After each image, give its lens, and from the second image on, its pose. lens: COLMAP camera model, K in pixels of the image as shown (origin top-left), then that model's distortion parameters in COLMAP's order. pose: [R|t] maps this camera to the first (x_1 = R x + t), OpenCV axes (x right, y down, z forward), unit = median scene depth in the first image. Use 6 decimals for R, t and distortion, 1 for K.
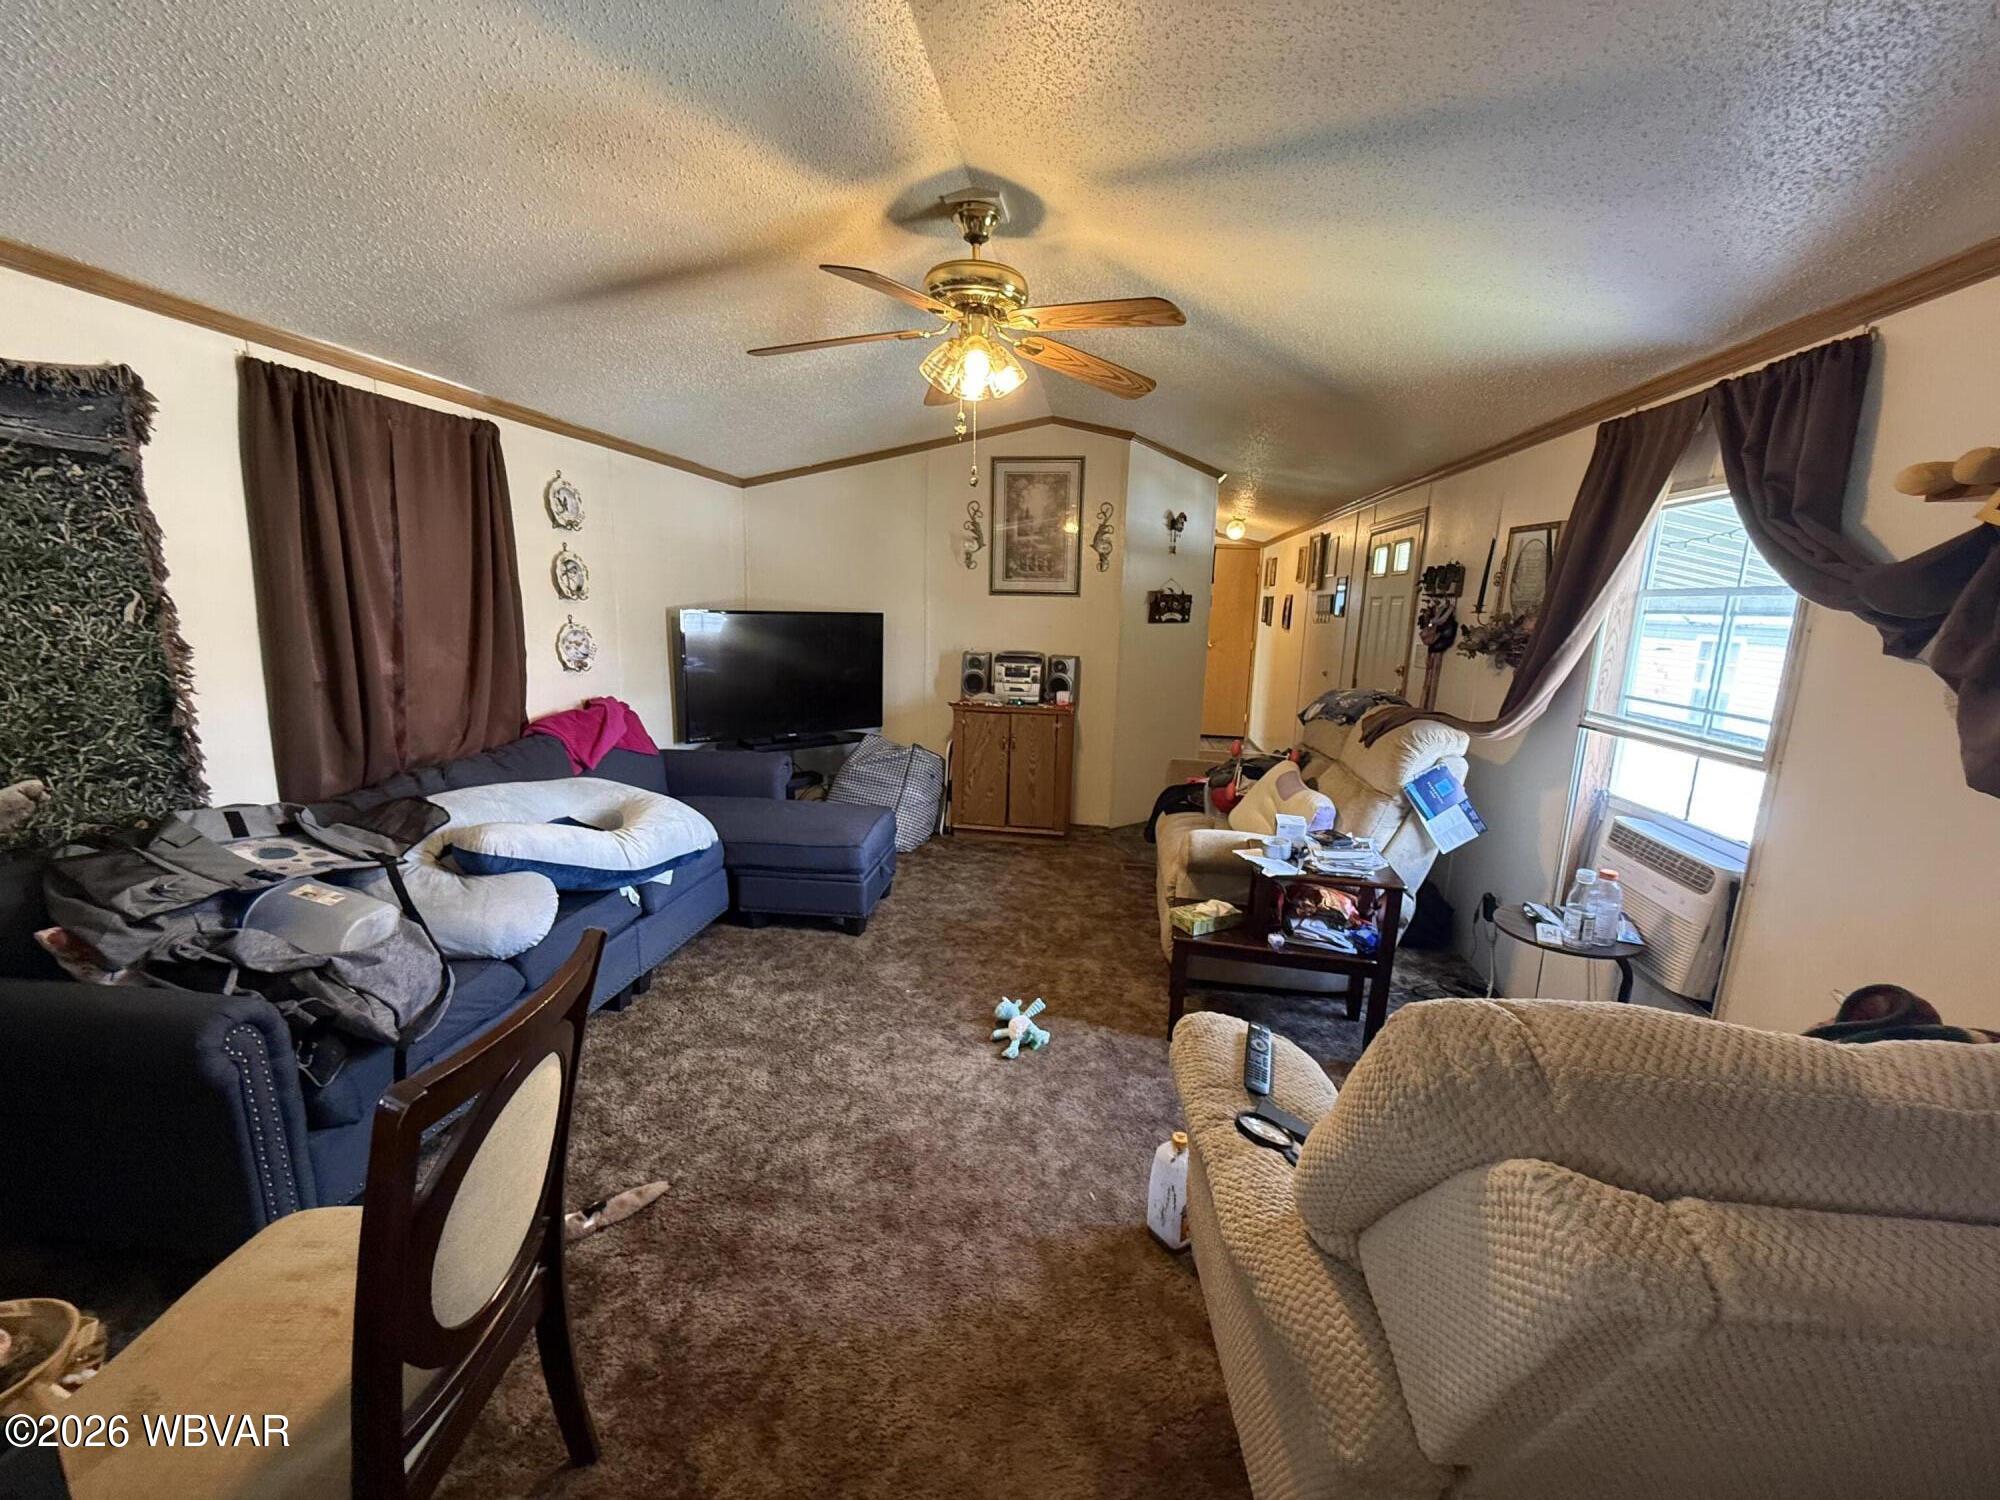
lens RADIAL K [[798.6, 0, 994.3], [0, 798.6, 761.7], [0, 0, 1]] dist [-0.003311, -0.000105]
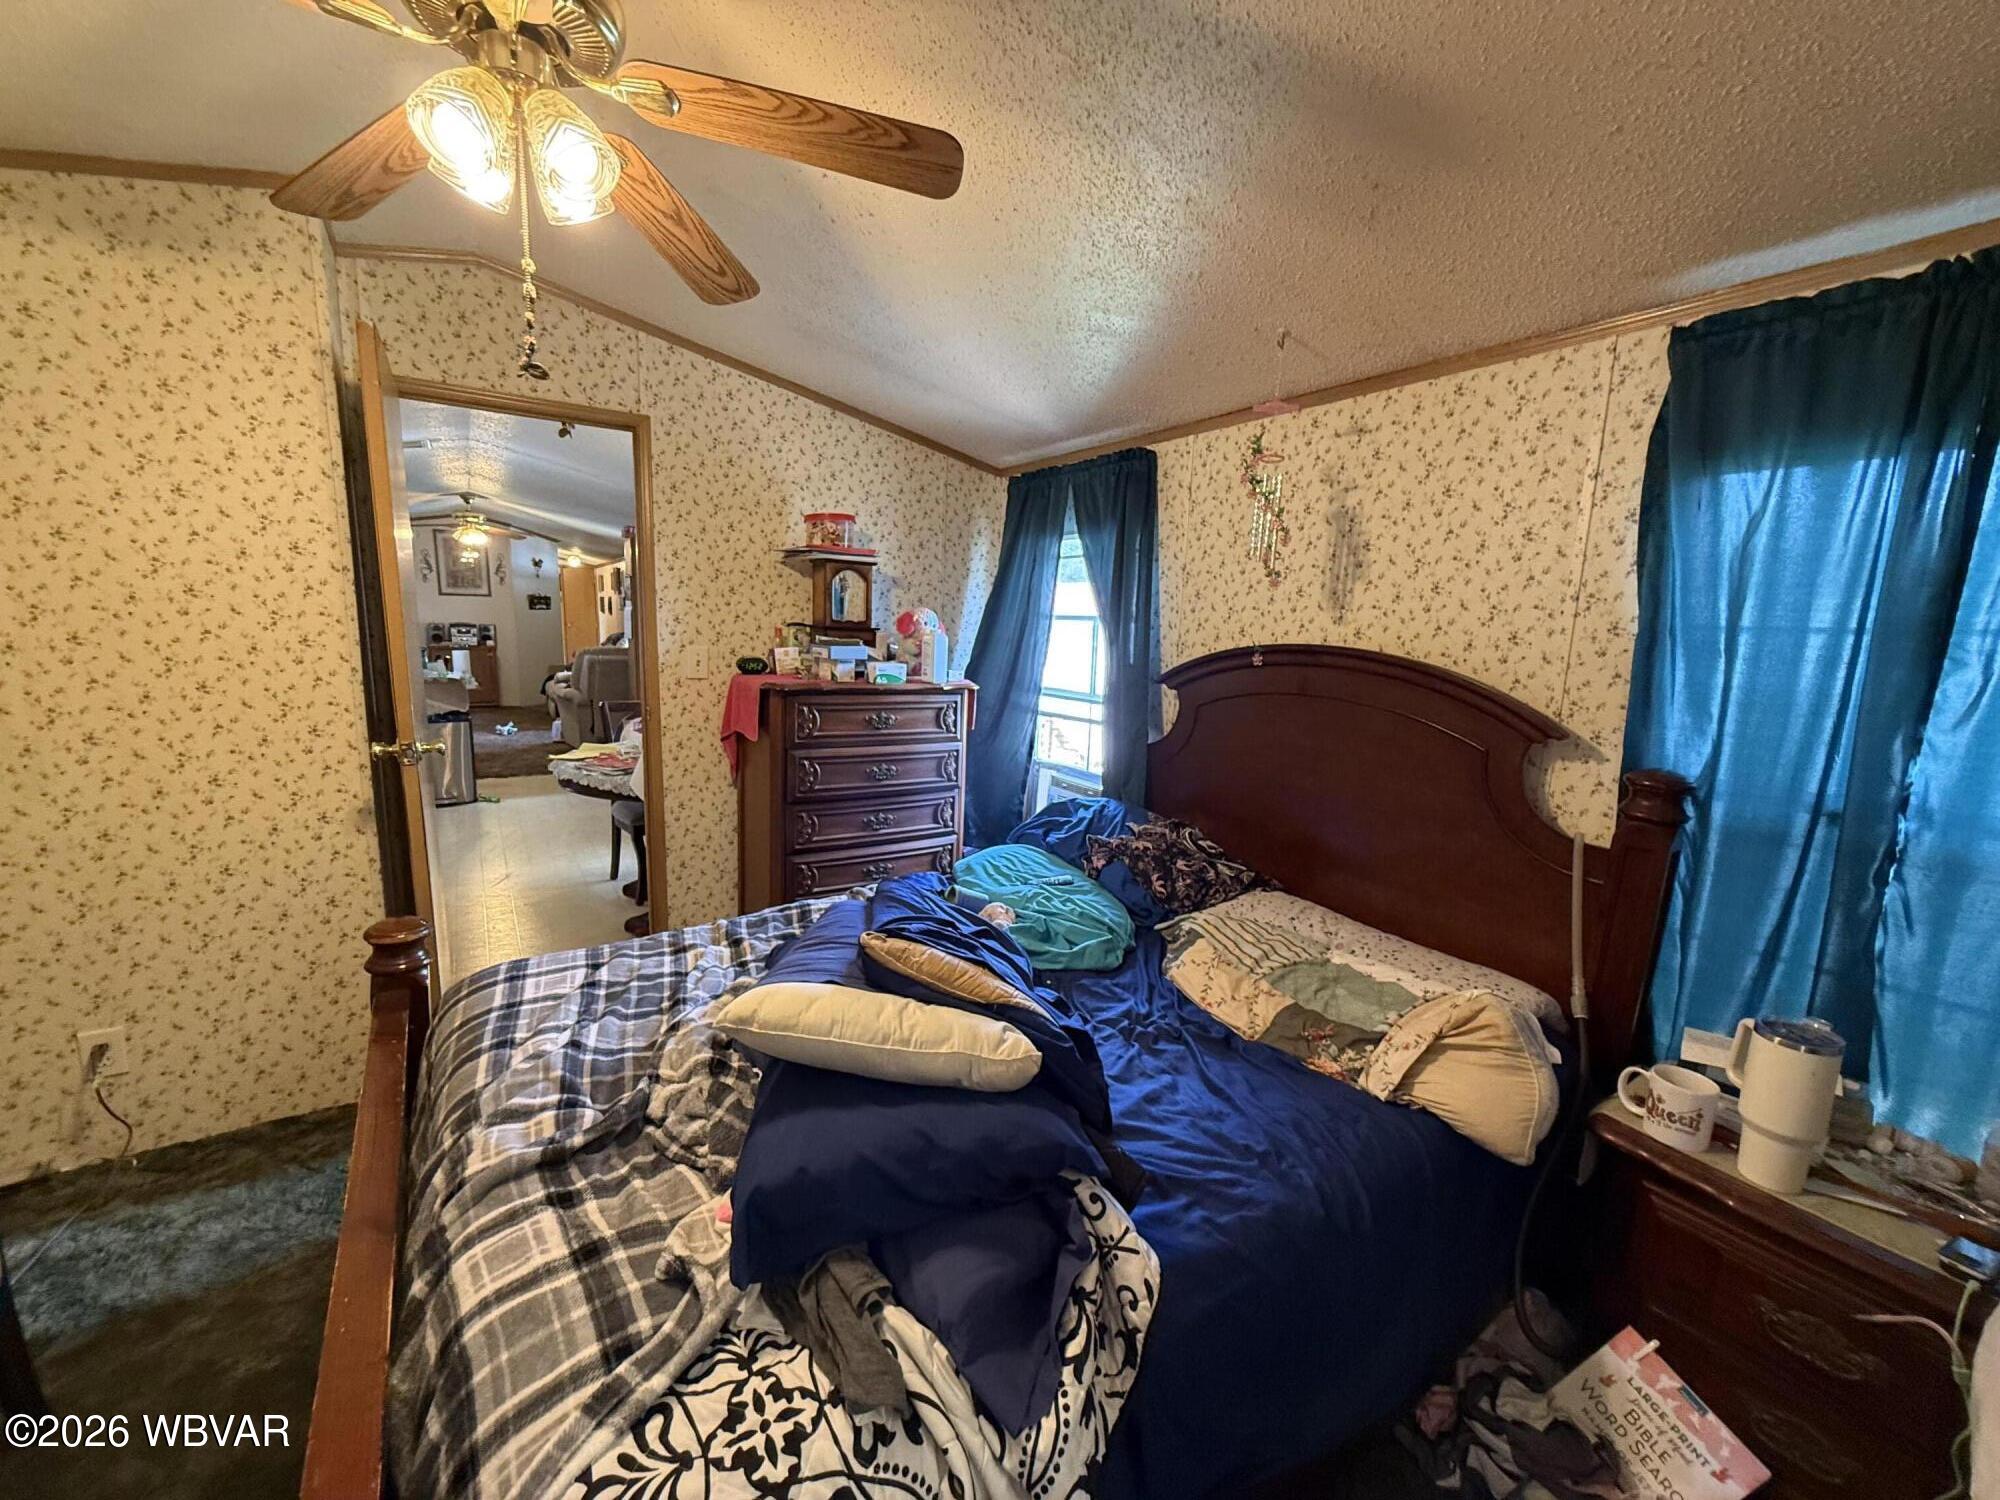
lens RADIAL K [[798.6, 0, 1009.3], [0, 798.6, 755.5], [0, 0, 1]] dist [-0.003311, -0.000105]
pose [[0.742479, -0.112846, 0.660296, -0.563374], [0.113481, 0.992650, 0.042041, 0.495939], [-0.660187, 0.043716, 0.749828, -2.630513]]
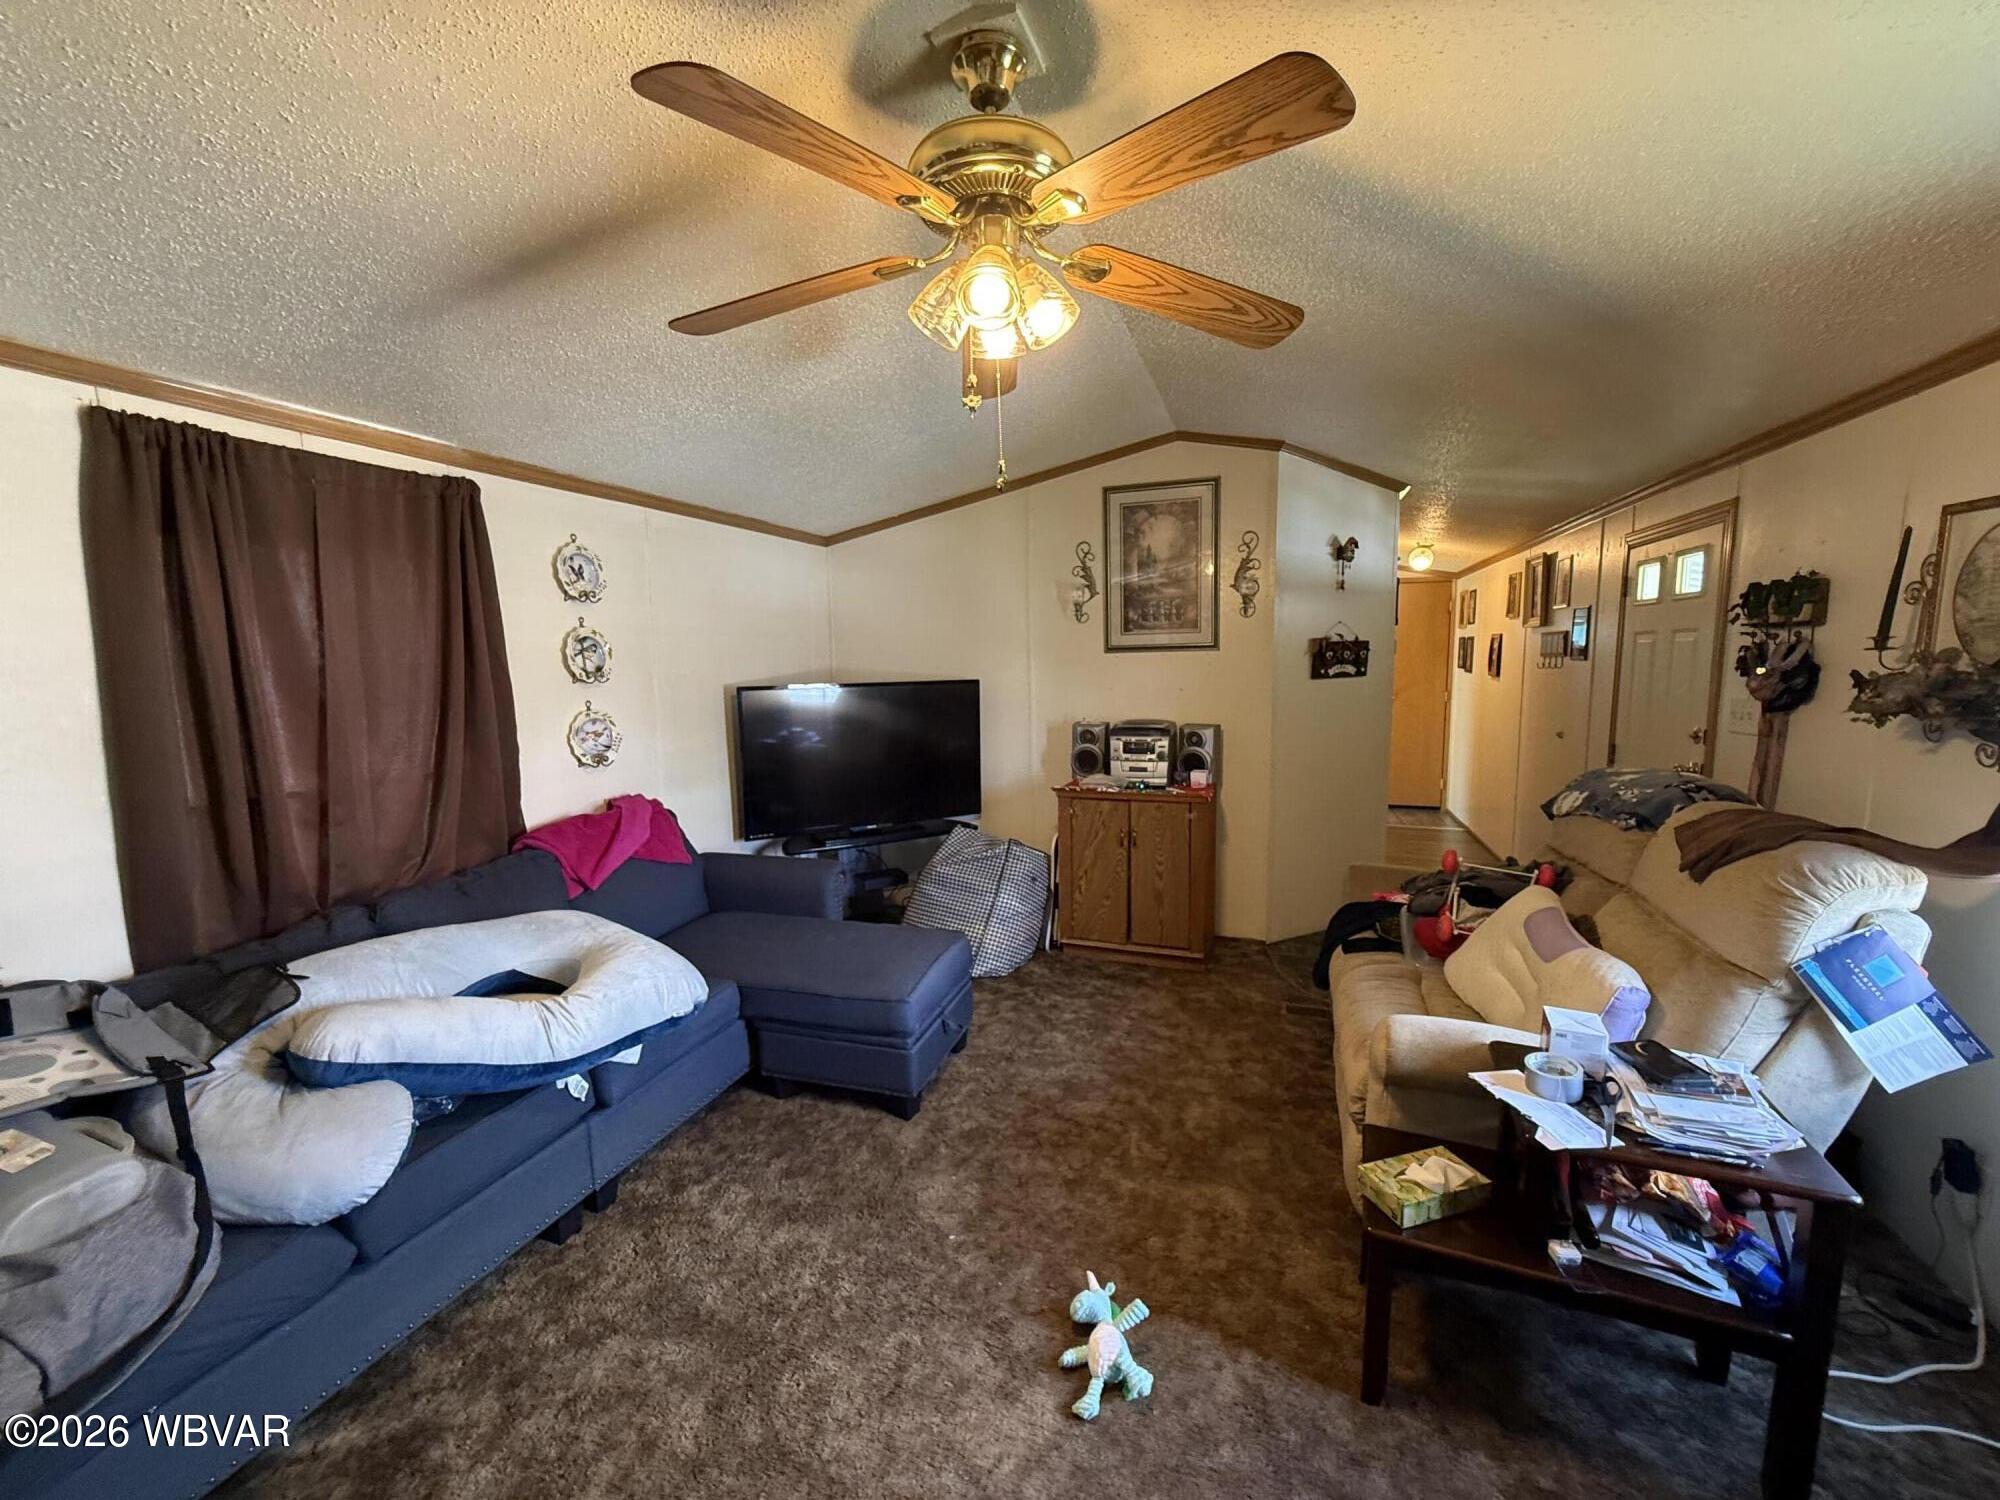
lens RADIAL K [[798.6, 0, 999.7], [0, 798.6, 763.0], [0, 0, 1]] dist [-0.003311, -0.000105]
pose [[0.981861, -0.019504, -0.188596, 0.070812], [0.006911, 0.997715, -0.067202, -0.073770], [0.189475, 0.064680, 0.979753, 0.325261]]
